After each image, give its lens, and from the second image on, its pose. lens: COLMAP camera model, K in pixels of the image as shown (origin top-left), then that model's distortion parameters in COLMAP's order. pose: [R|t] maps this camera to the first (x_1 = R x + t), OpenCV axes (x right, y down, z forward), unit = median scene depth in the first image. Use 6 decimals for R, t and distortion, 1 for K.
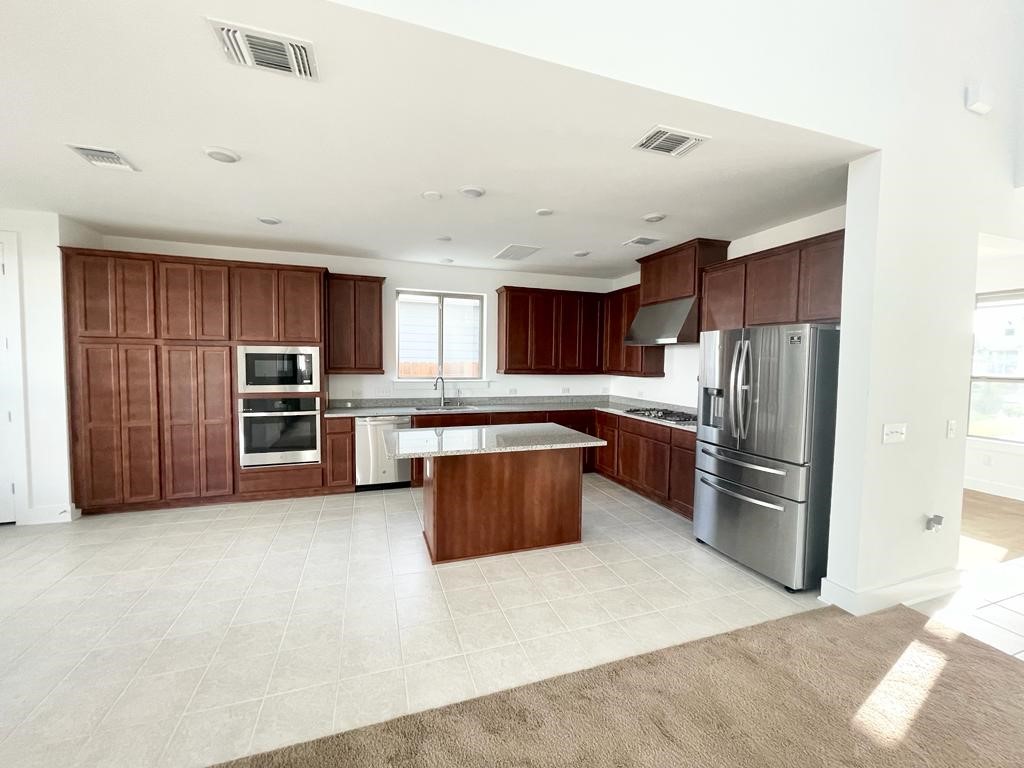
lens RADIAL K [[410.2, 0, 507.8], [0, 410.2, 382.2], [0, 0, 1]] dist [-0.000100, 0.000365]
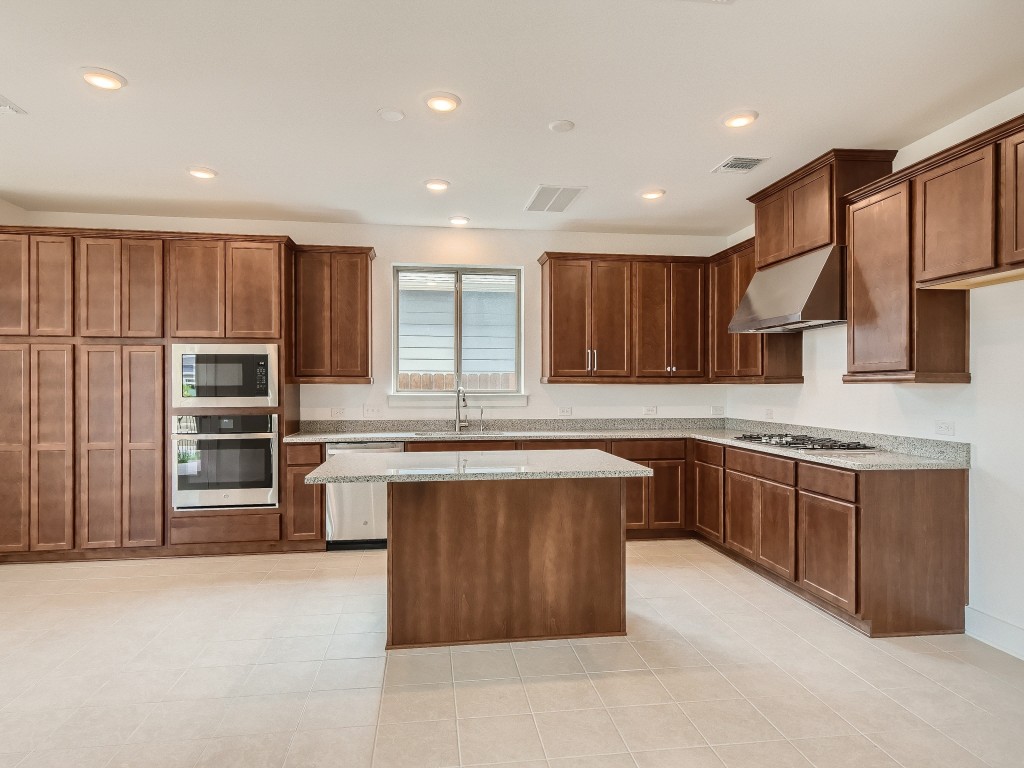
lens RADIAL K [[606.9, 0, 513.9], [0, 606.9, 389.9], [0, 0, 1]] dist [0.019208, -0.004595]
pose [[0.982650, -0.012464, -0.185052, 0.155055], [0.003478, 0.998802, -0.048803, 0.050070], [0.185438, 0.047312, 0.981516, 0.028900]]
